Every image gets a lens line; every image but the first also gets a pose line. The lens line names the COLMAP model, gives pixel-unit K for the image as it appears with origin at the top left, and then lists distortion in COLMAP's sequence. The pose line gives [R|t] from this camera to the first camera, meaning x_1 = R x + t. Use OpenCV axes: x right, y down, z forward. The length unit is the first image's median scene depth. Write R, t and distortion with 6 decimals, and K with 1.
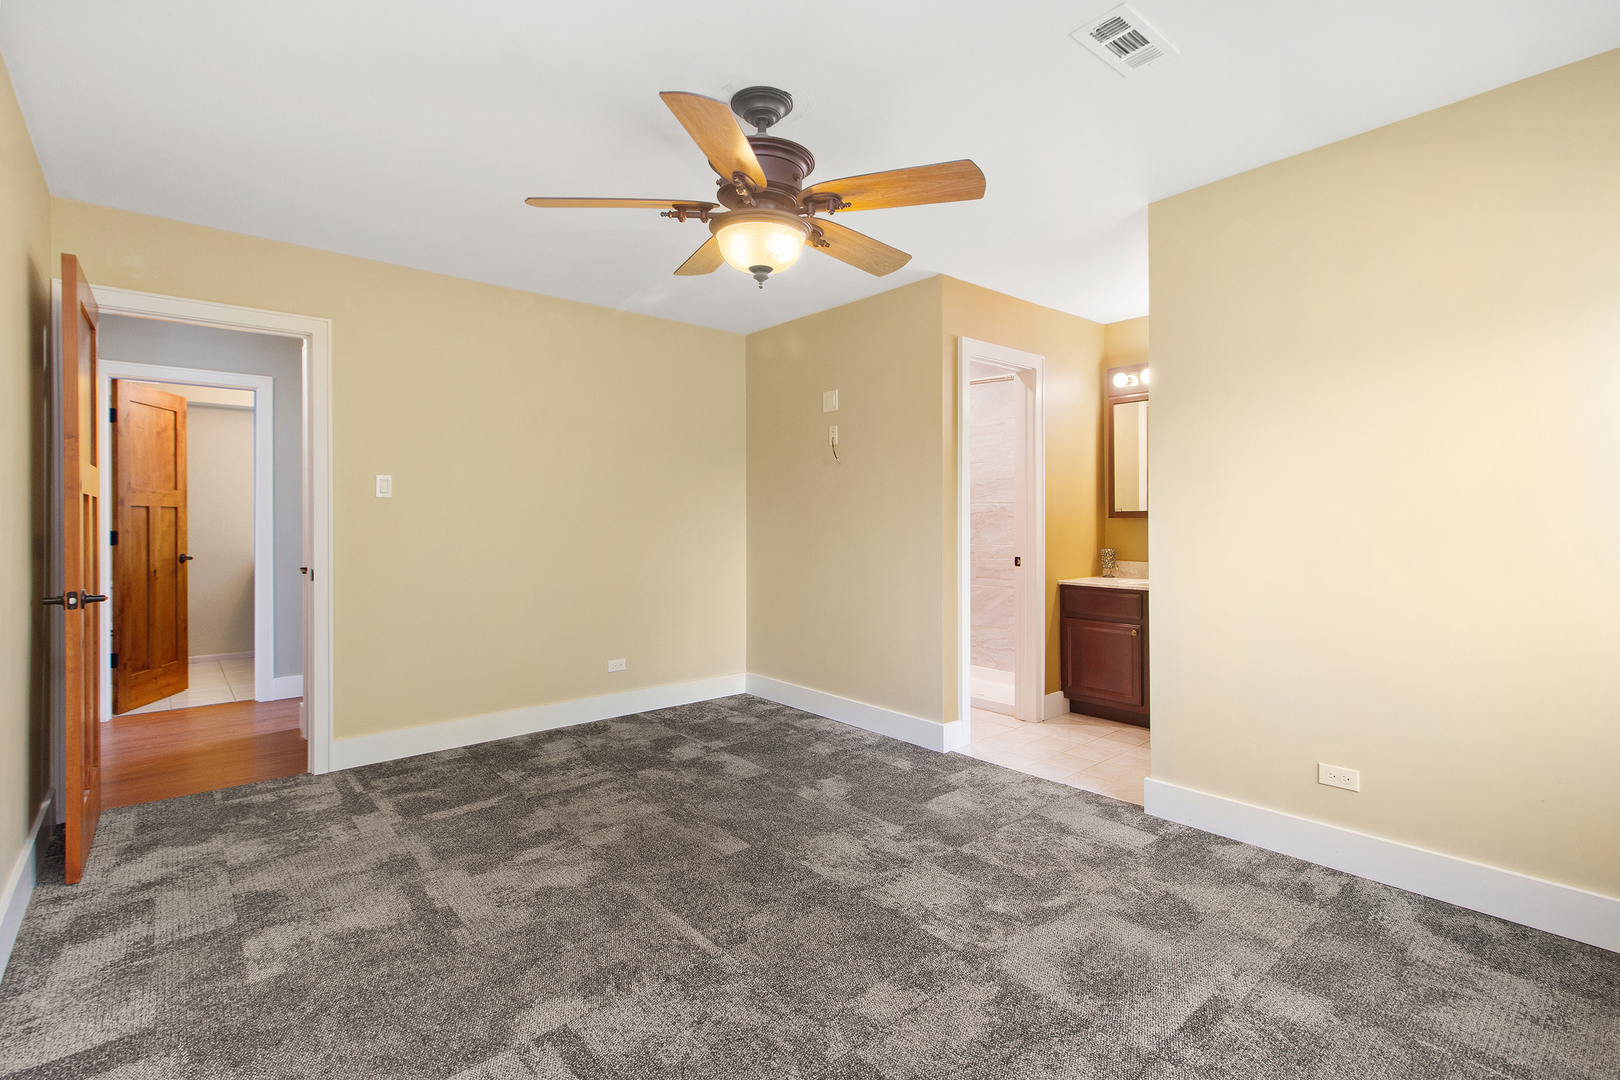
lens RADIAL K [[754.2, 0, 821.2], [0, 754.2, 528.1], [0, 0, 1]] dist [0.001490, 0.000201]
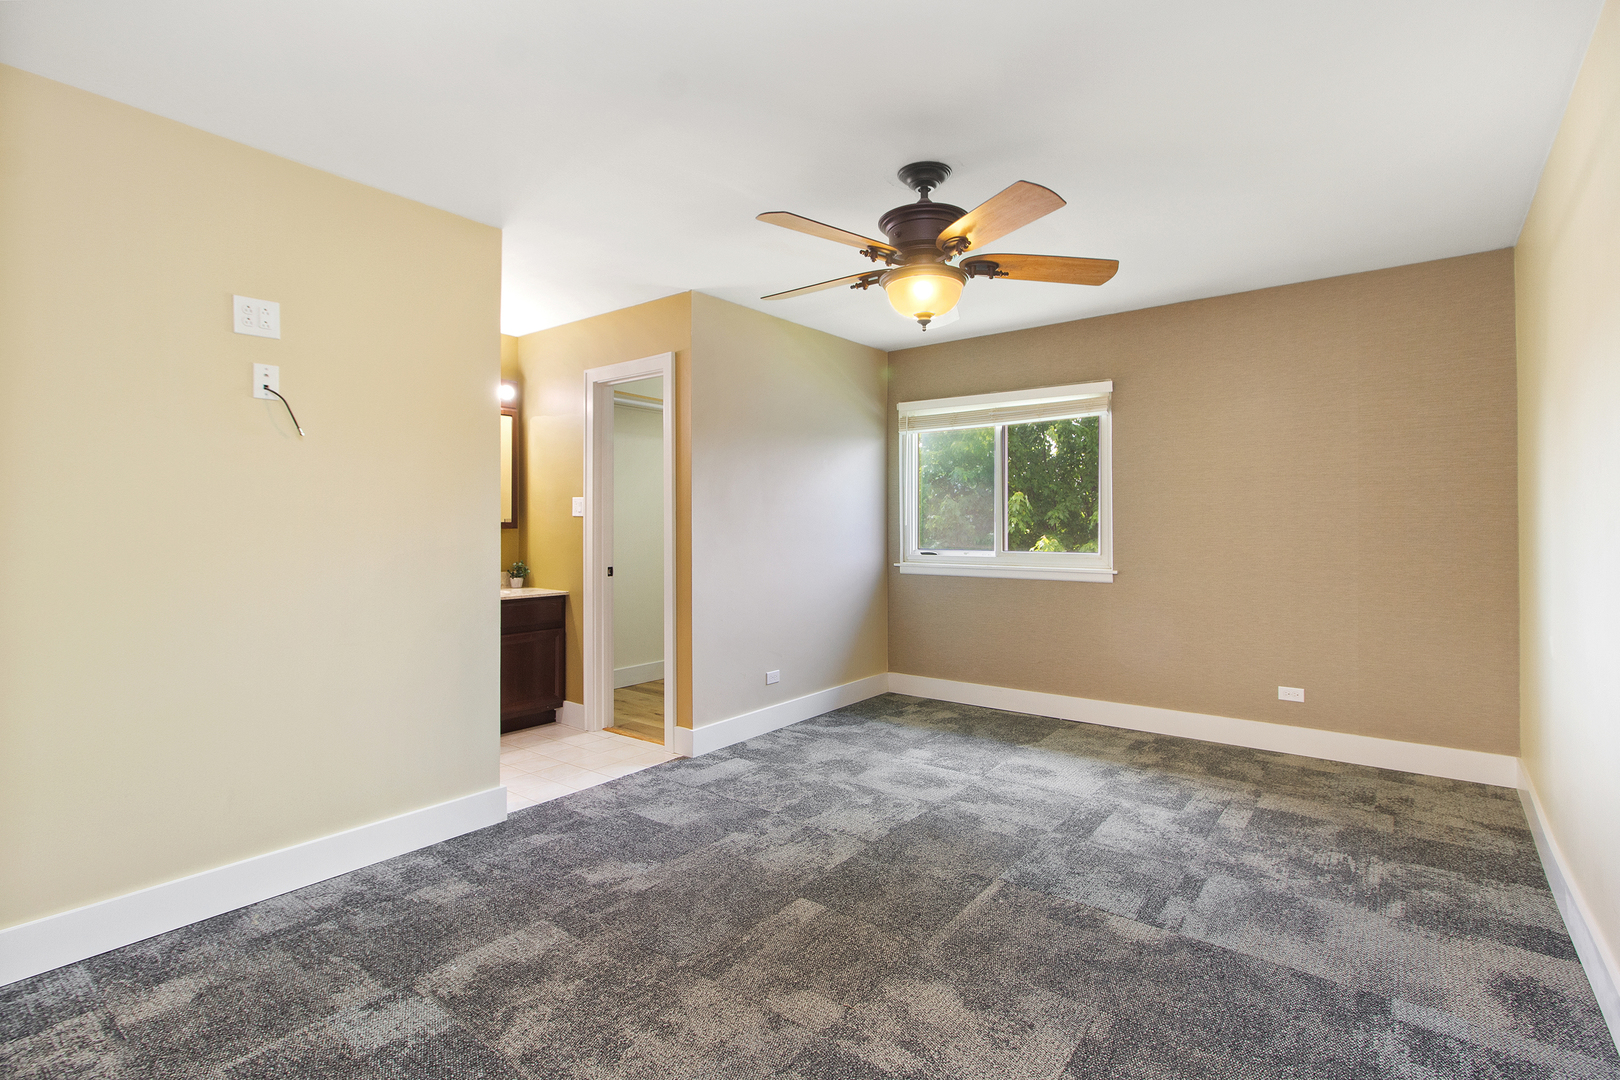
lens RADIAL K [[754.2, 0, 821.7], [0, 754.2, 524.6], [0, 0, 1]] dist [0.001490, 0.000201]
pose [[-0.198930, 0.002654, 0.980010, -0.924843], [0.015335, 0.999882, 0.000405, -0.017560], [-0.979894, 0.015109, -0.198947, 1.093219]]
